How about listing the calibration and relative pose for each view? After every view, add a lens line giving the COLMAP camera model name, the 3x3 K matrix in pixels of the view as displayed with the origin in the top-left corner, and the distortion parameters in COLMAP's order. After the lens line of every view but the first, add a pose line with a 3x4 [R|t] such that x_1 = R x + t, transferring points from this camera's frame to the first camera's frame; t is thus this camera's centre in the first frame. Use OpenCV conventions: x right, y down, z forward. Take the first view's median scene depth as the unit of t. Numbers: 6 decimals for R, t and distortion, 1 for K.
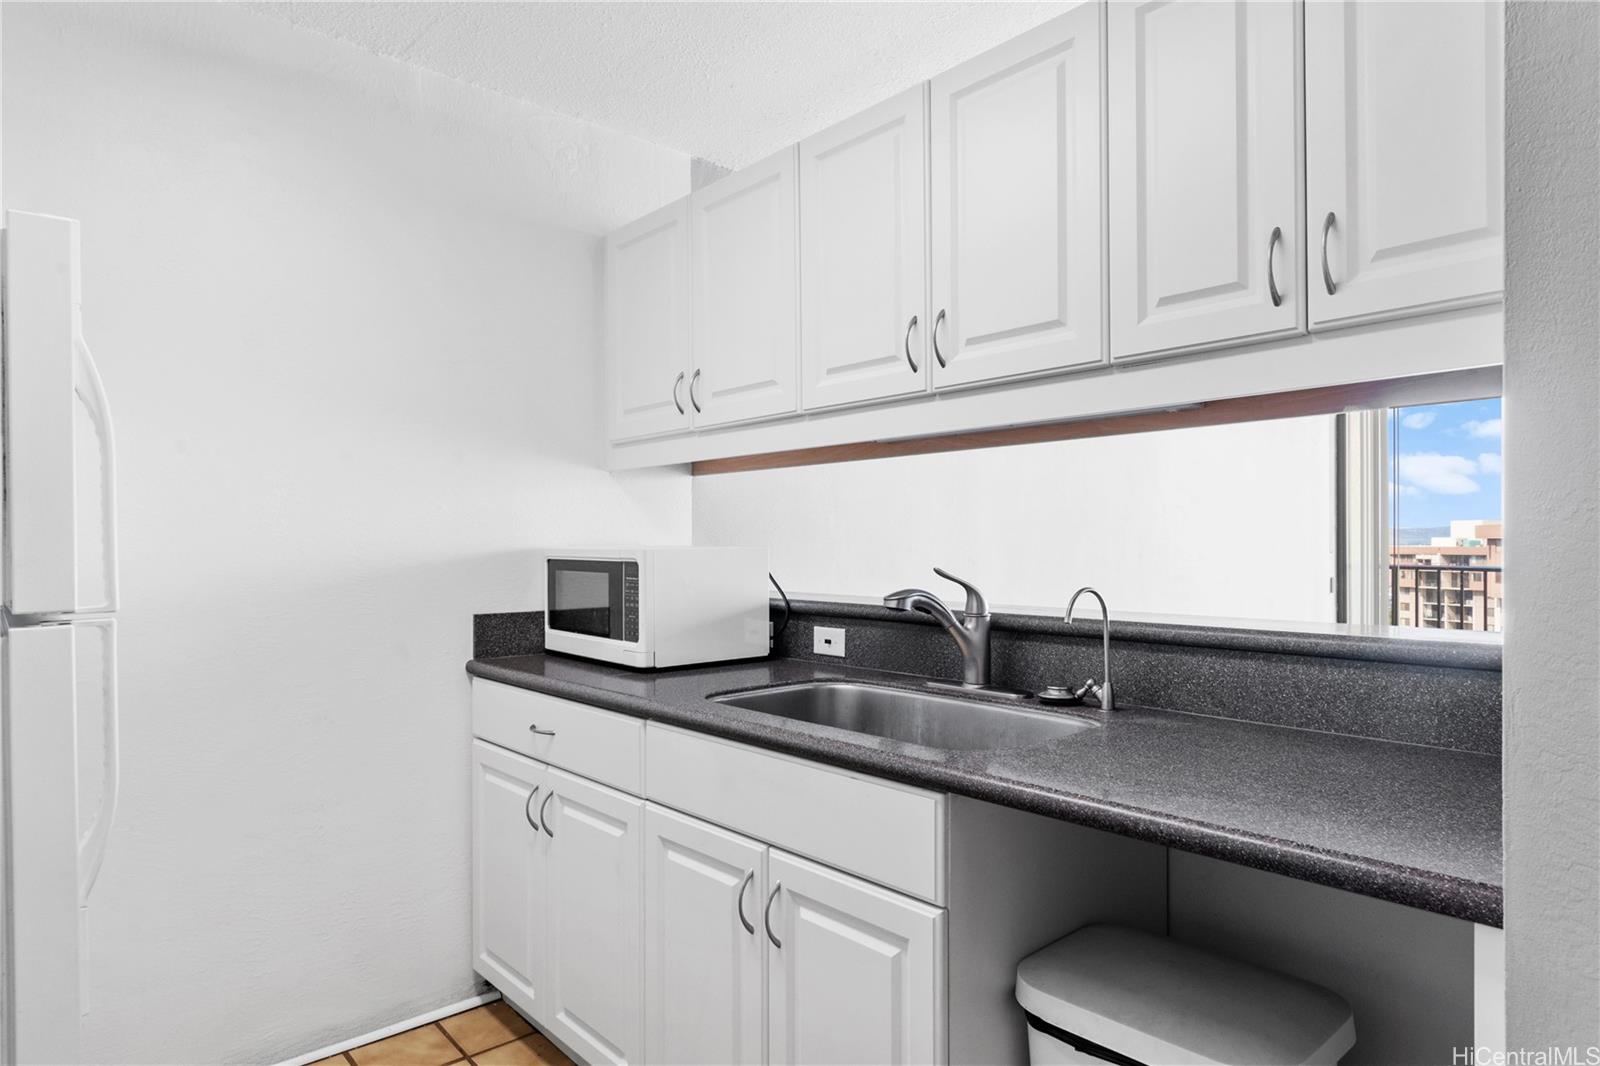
lens RADIAL K [[957.8, 0, 776.4], [0, 957.8, 546.3], [0, 0, 1]] dist [-0.002934, -0.006262]
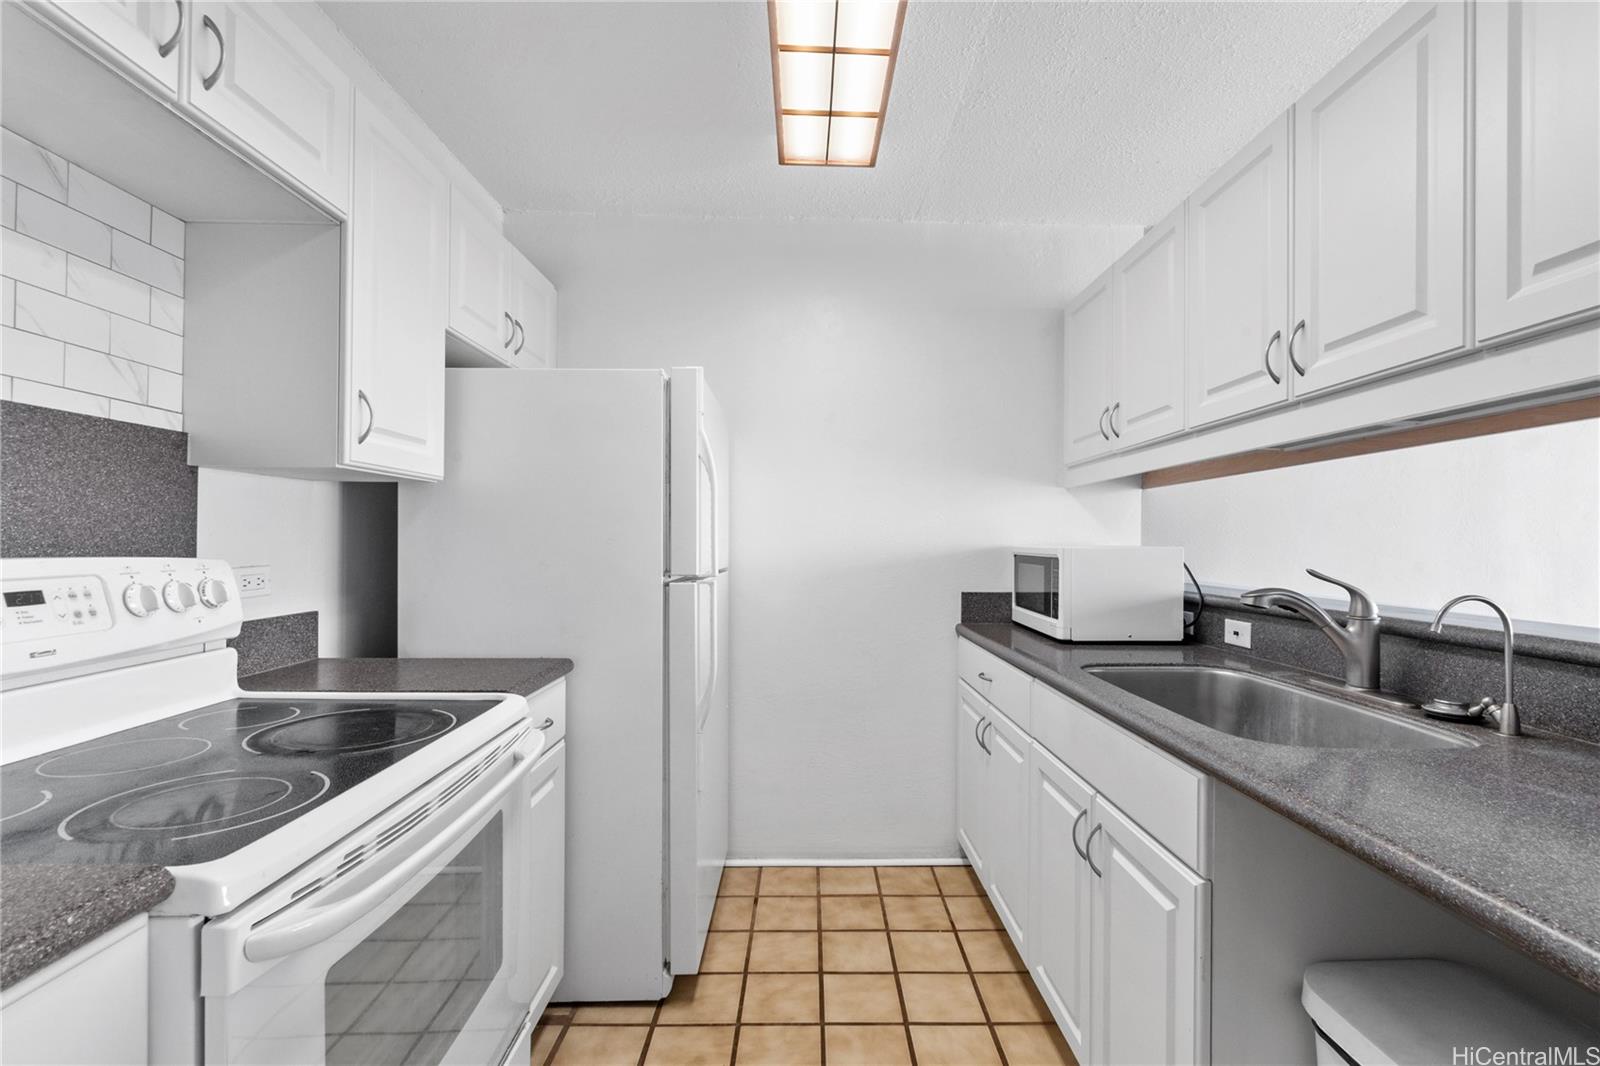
lens RADIAL K [[687.9, 0, 792.3], [0, 687.9, 542.7], [0, 0, 1]] dist [-0.001906, -0.000070]
pose [[0.759837, 0.010127, -0.650035, 0.219265], [-0.013769, 0.999905, -0.000517, 0.002173], [0.649968, 0.009343, 0.759904, 0.067540]]
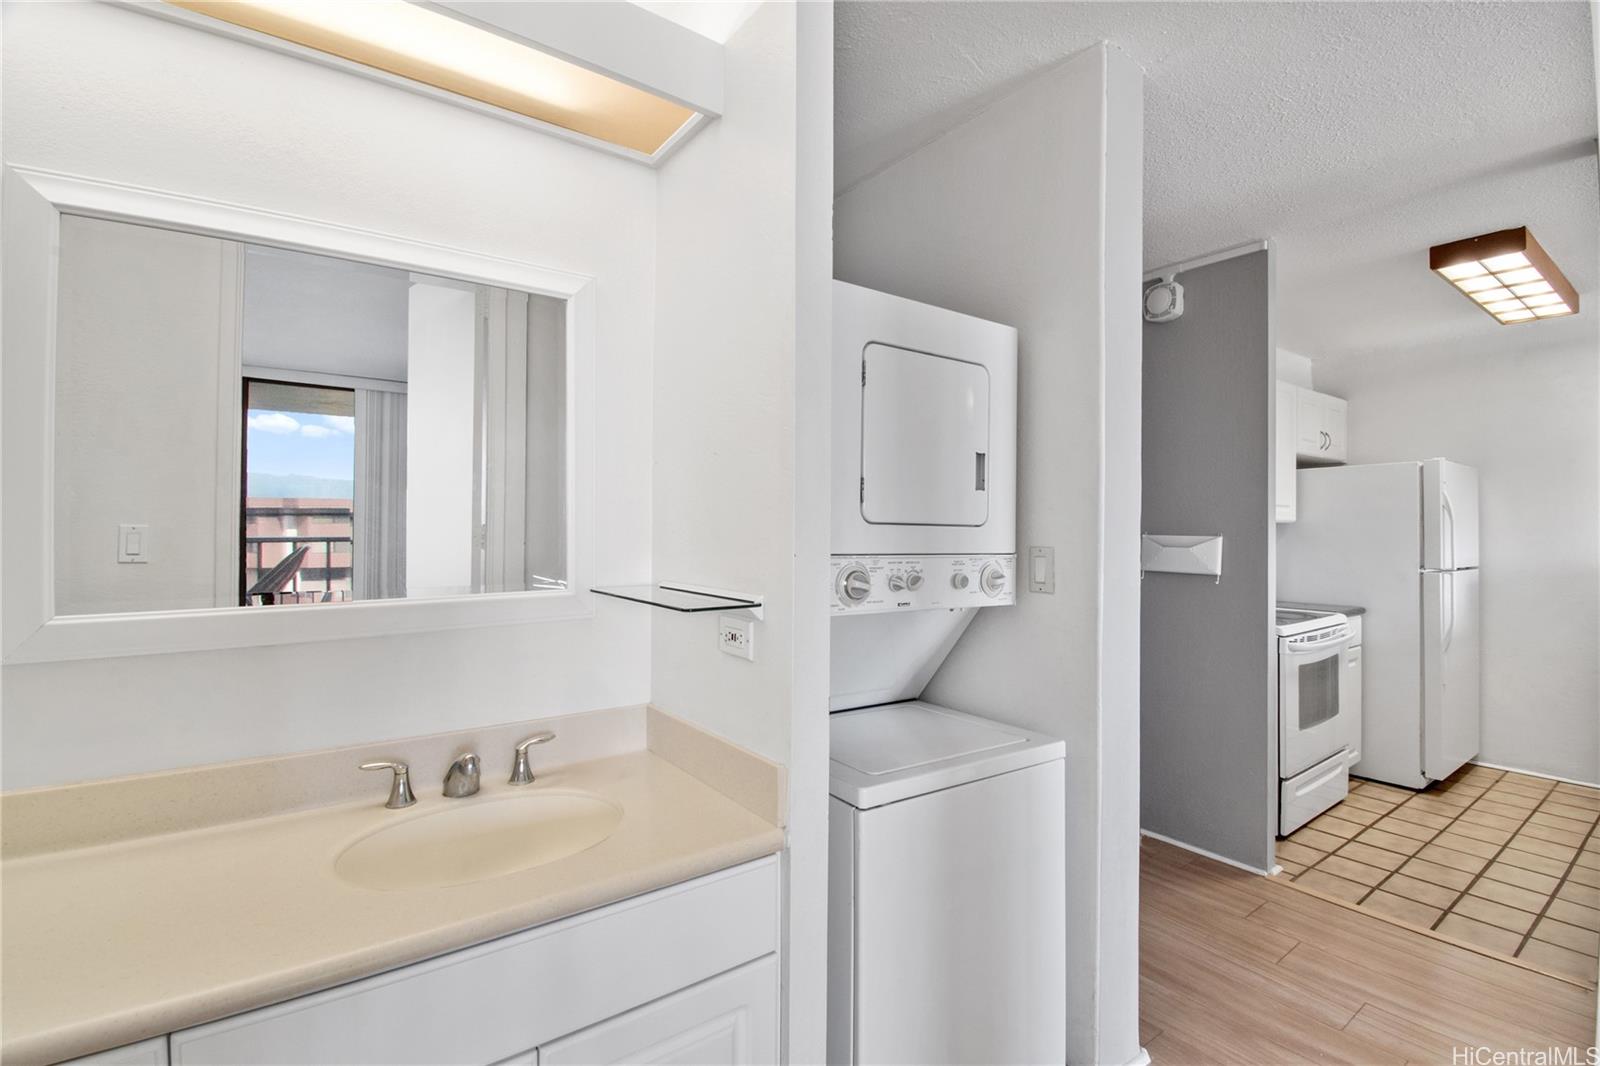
lens RADIAL K [[723.1, 0, 866.2], [0, 723.1, 530.9], [0, 0, 1]] dist [0.006562, 0.002529]
pose [[-0.010902, -0.001950, -0.999939, 1.480745], [-0.012933, 0.999915, -0.001809, -0.029550], [0.999857, 0.012913, -0.010926, -0.823885]]
